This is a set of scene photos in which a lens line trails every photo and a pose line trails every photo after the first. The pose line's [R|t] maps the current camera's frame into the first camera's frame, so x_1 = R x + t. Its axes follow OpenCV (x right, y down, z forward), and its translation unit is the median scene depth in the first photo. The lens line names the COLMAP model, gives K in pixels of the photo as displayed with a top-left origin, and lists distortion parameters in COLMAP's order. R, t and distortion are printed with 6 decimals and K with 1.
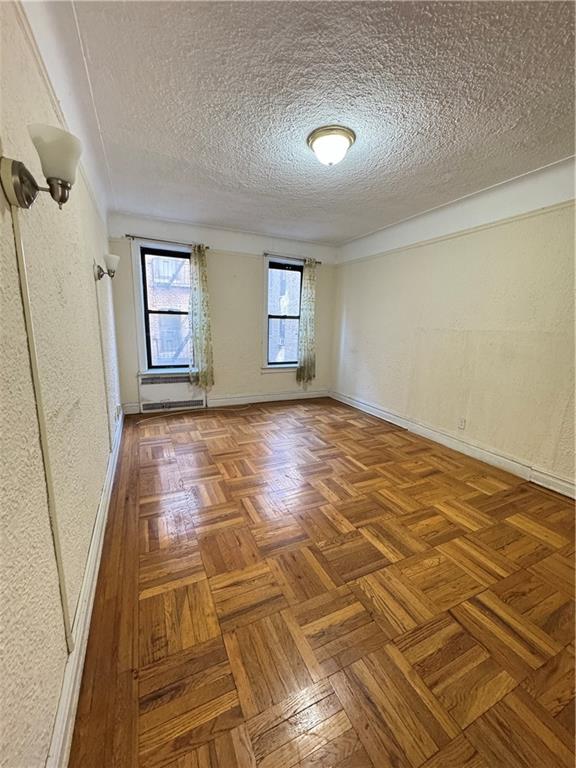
lens RADIAL K [[306.0, 0, 288.3], [0, 306.0, 382.9], [0, 0, 1]] dist [-0.003577, 0.000372]
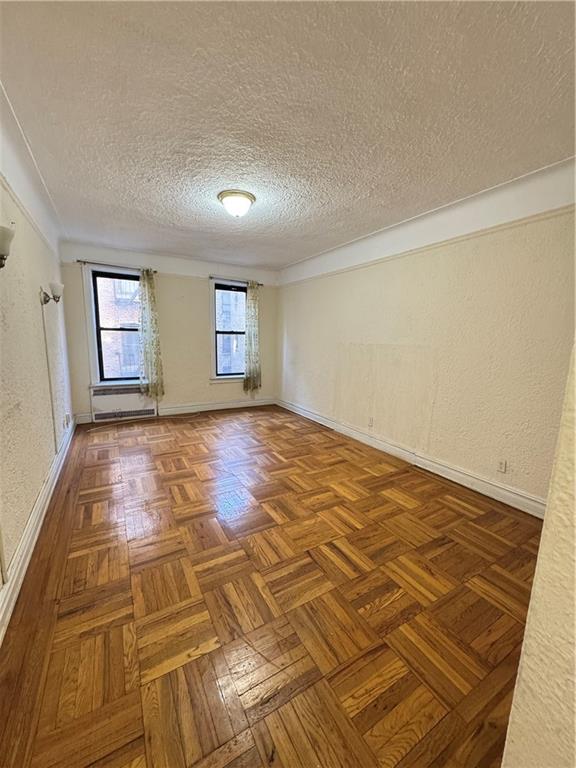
lens RADIAL K [[306.0, 0, 290.2], [0, 306.0, 383.3], [0, 0, 1]] dist [-0.003577, 0.000372]
pose [[0.996225, -0.017931, 0.084932, 0.207150], [0.021225, 0.999050, -0.038050, 0.029618], [-0.084169, 0.039710, 0.995660, -0.227875]]
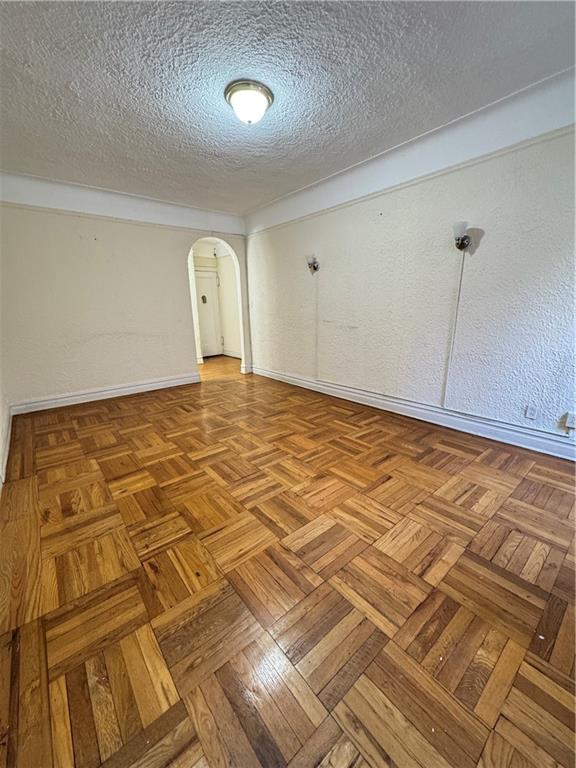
lens RADIAL K [[306.0, 0, 285.8], [0, 306.0, 377.2], [0, 0, 1]] dist [-0.003577, 0.000372]
pose [[-0.970009, 0.053873, -0.237025, 0.267785], [-0.049694, 0.910581, 0.410333, -0.330564], [0.237937, 0.409805, -0.880594, 1.950111]]
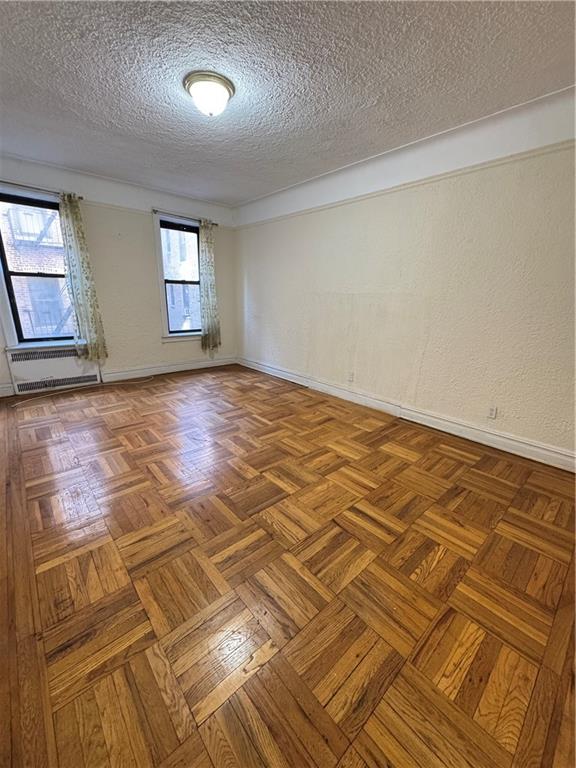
lens RADIAL K [[306.0, 0, 288.8], [0, 306.0, 383.4], [0, 0, 1]] dist [-0.003577, 0.000372]
pose [[0.958913, -0.081096, 0.271863, 0.037556], [0.055108, 0.993266, 0.101914, 0.037883], [-0.278297, -0.082745, 0.956924, -0.053632]]
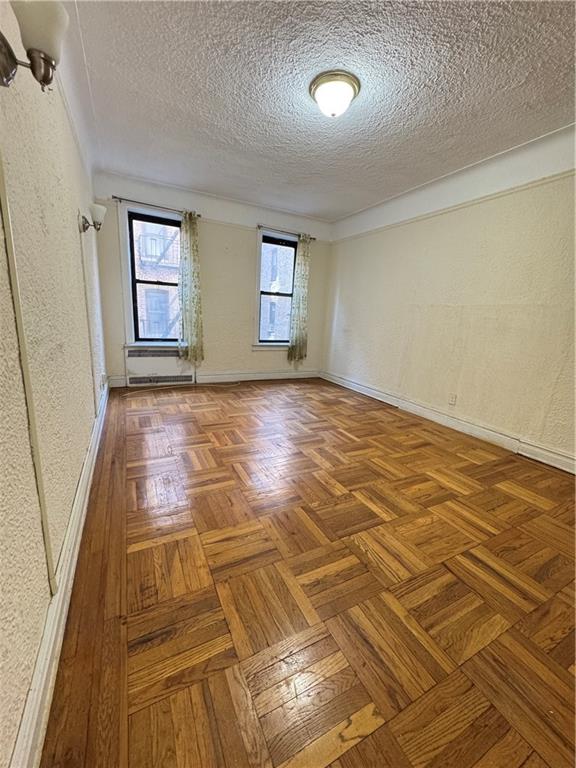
lens RADIAL K [[306.0, 0, 288.3], [0, 306.0, 383.5], [0, 0, 1]] dist [-0.003577, 0.000372]
pose [[0.998970, 0.021334, 0.040046, -0.019335], [-0.022531, 0.999305, 0.029697, 0.084445], [-0.039385, -0.030569, 0.998756, 0.023079]]
